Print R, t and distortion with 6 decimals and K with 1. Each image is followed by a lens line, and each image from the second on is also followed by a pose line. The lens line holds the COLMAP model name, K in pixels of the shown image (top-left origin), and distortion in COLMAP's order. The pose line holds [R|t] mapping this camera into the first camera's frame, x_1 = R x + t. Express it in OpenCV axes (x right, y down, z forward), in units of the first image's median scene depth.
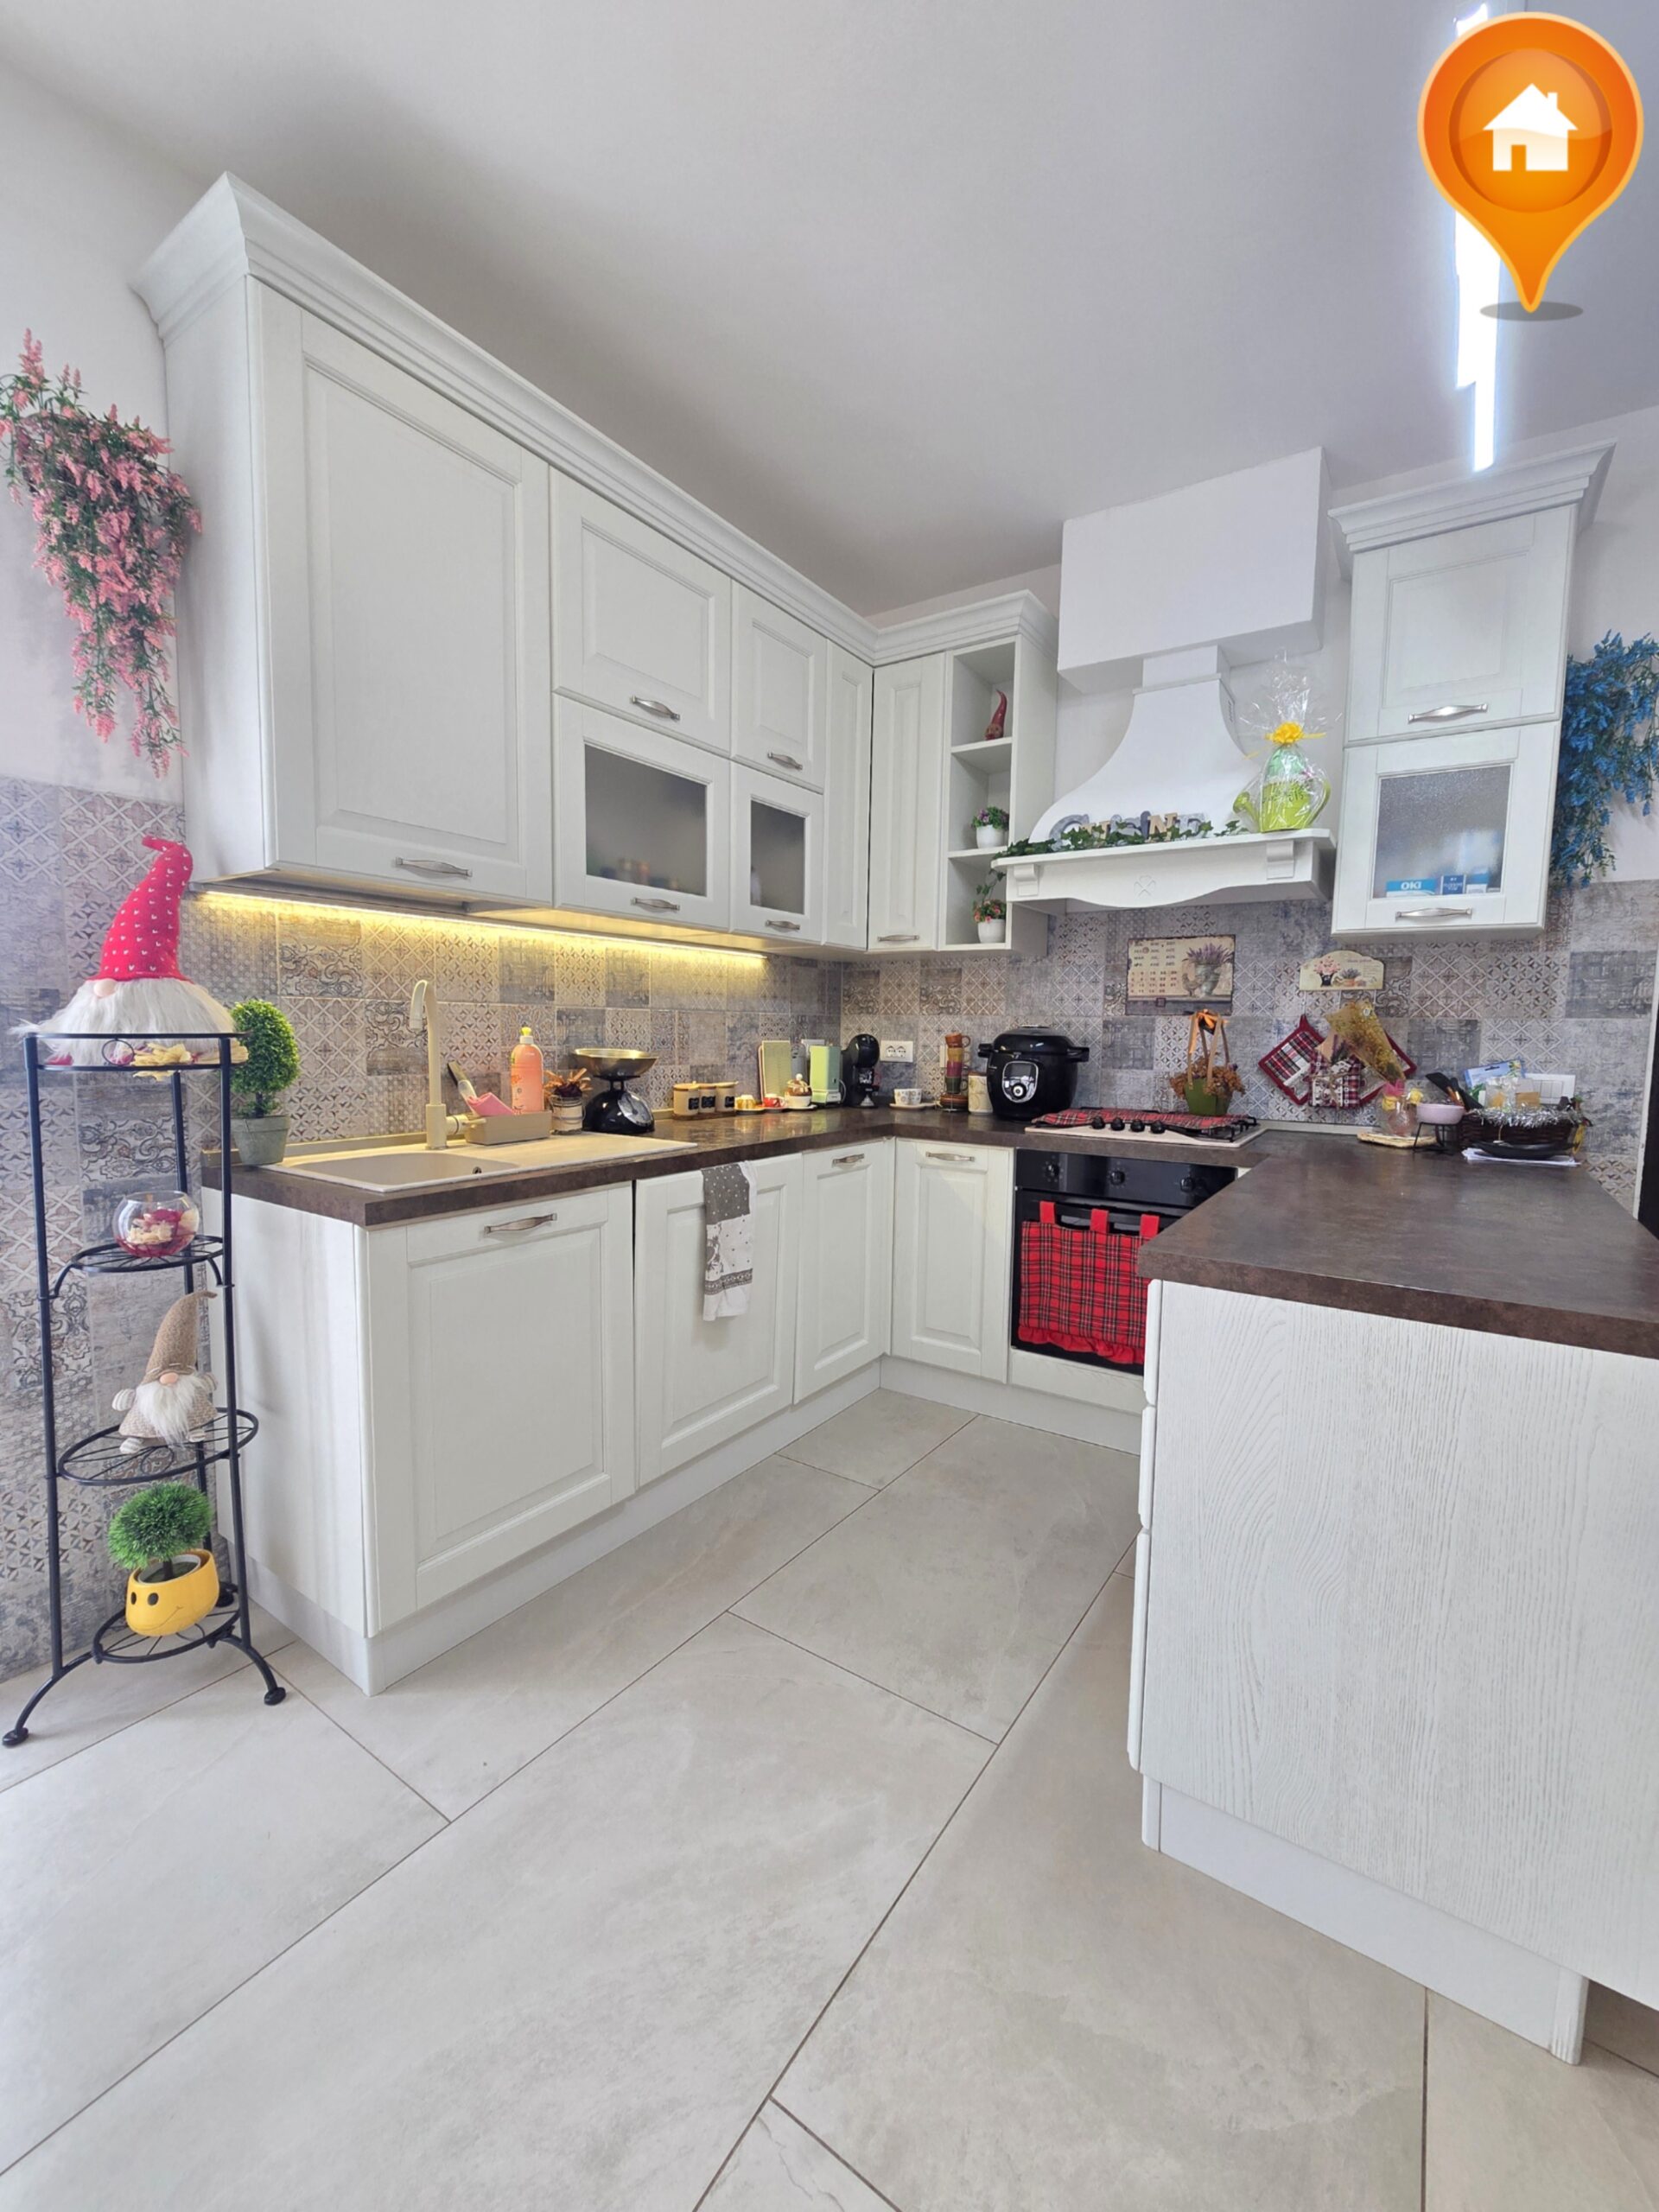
lens RADIAL K [[902.7, 0, 854.1], [0, 902.7, 1112.1], [0, 0, 1]] dist [-0.001107, -0.004573]
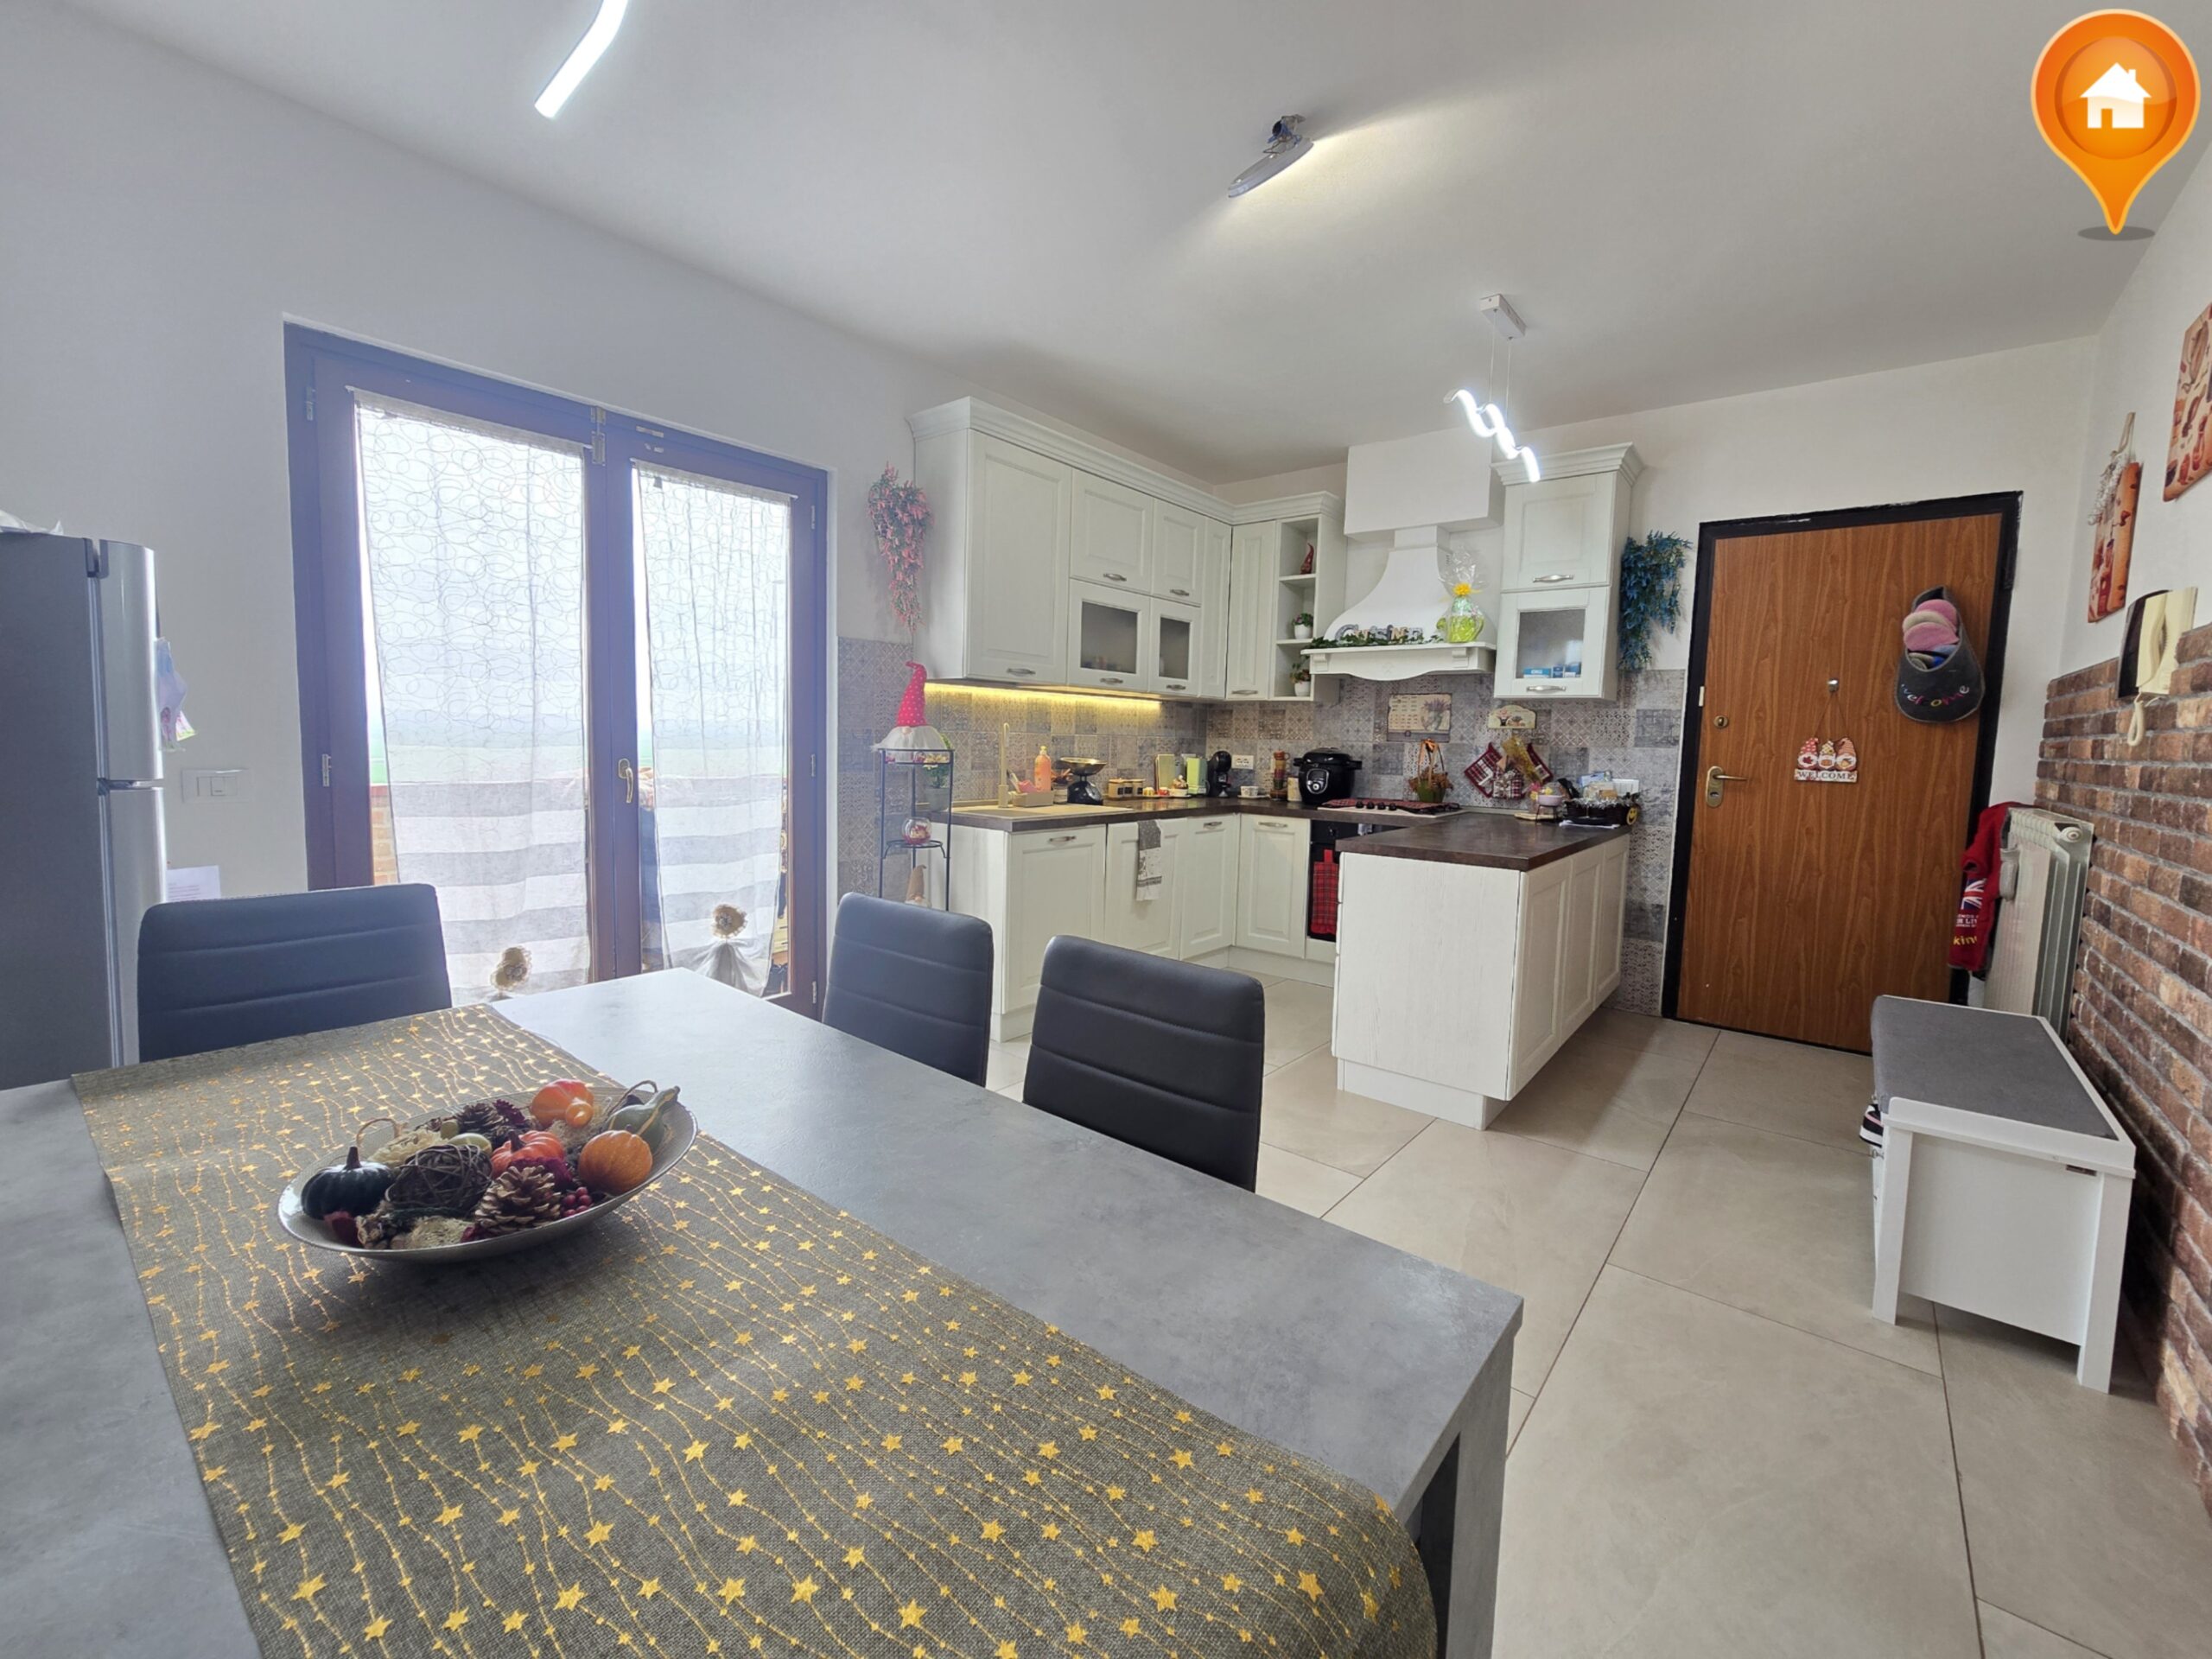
lens RADIAL K [[902.7, 0, 1105.8], [0, 902.7, 813.4], [0, 0, 1]] dist [-0.001107, -0.004573]
pose [[0.994150, 0.019185, -0.106287, -0.029044], [-0.020470, 0.999730, -0.011011, 0.060843], [0.106047, 0.013122, 0.994275, -0.808596]]
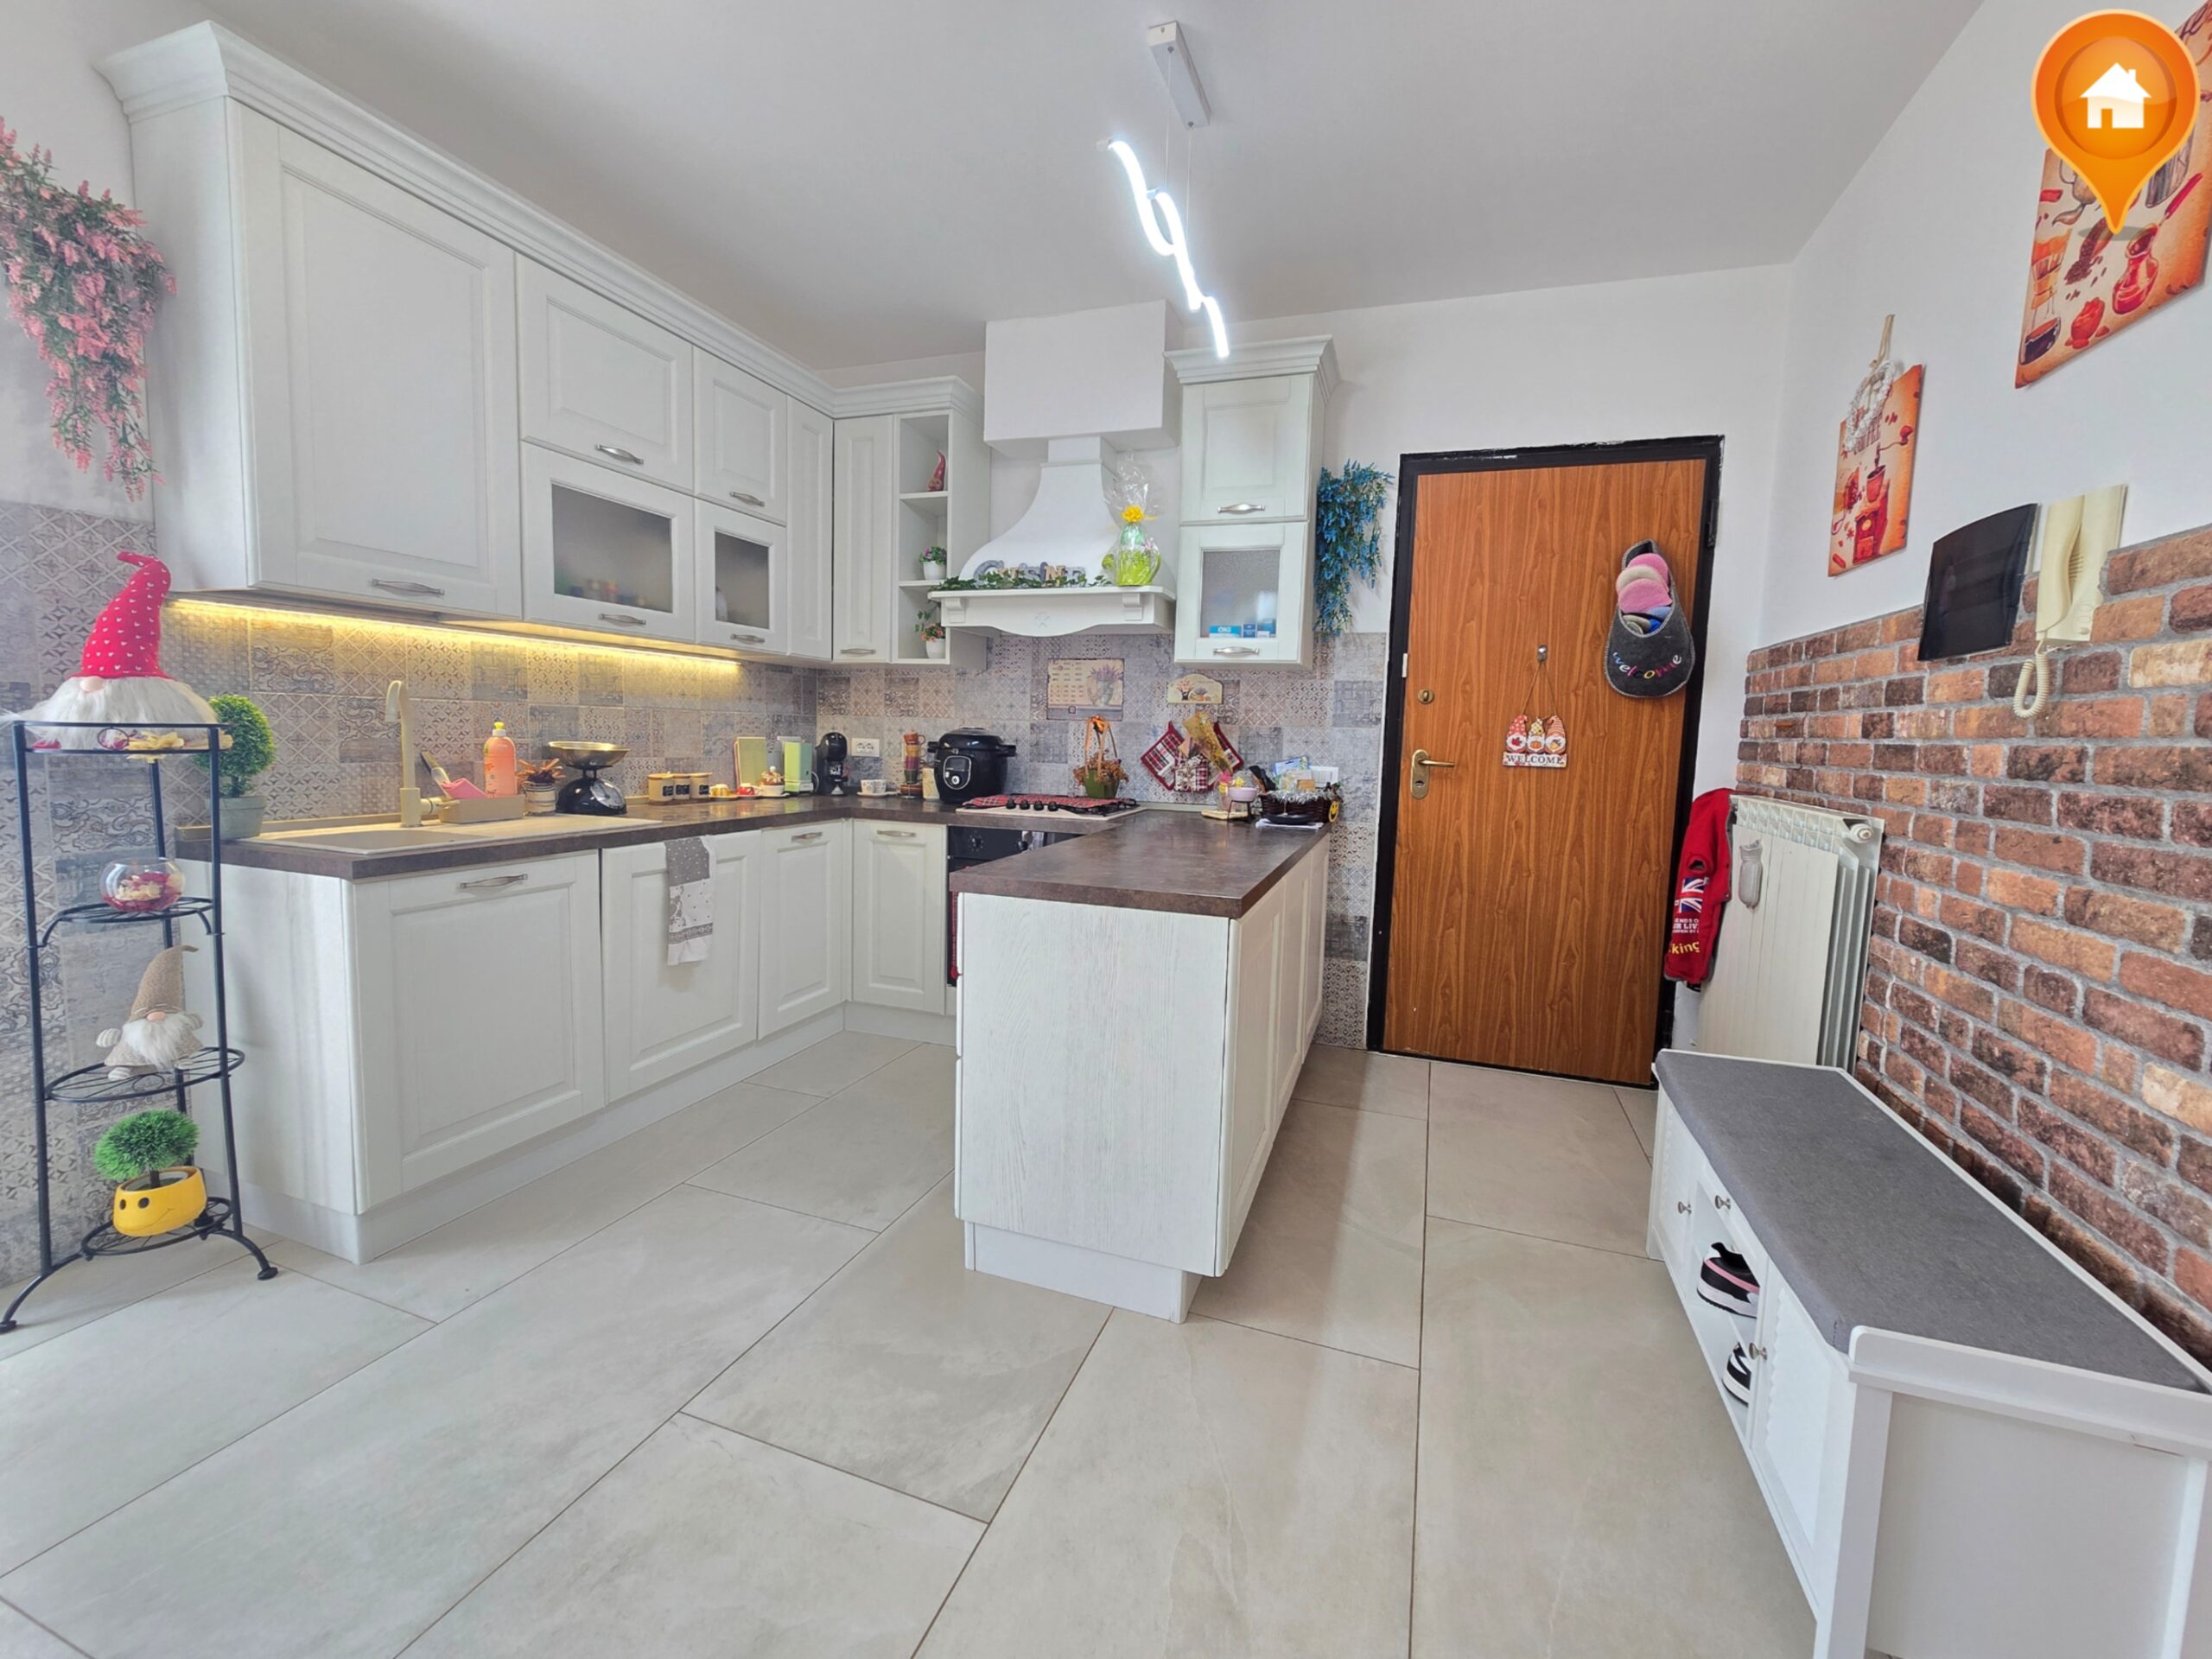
lens RADIAL K [[904.0, 0, 1120.3], [0, 904.0, 817.1], [0, 0, 1]] dist [-0.001933, -0.000610]
pose [[0.969380, -0.009916, 0.245365, 0.113611], [0.008650, 0.999943, 0.006235, 0.025075], [-0.245413, -0.003922, 0.969411, -0.293288]]
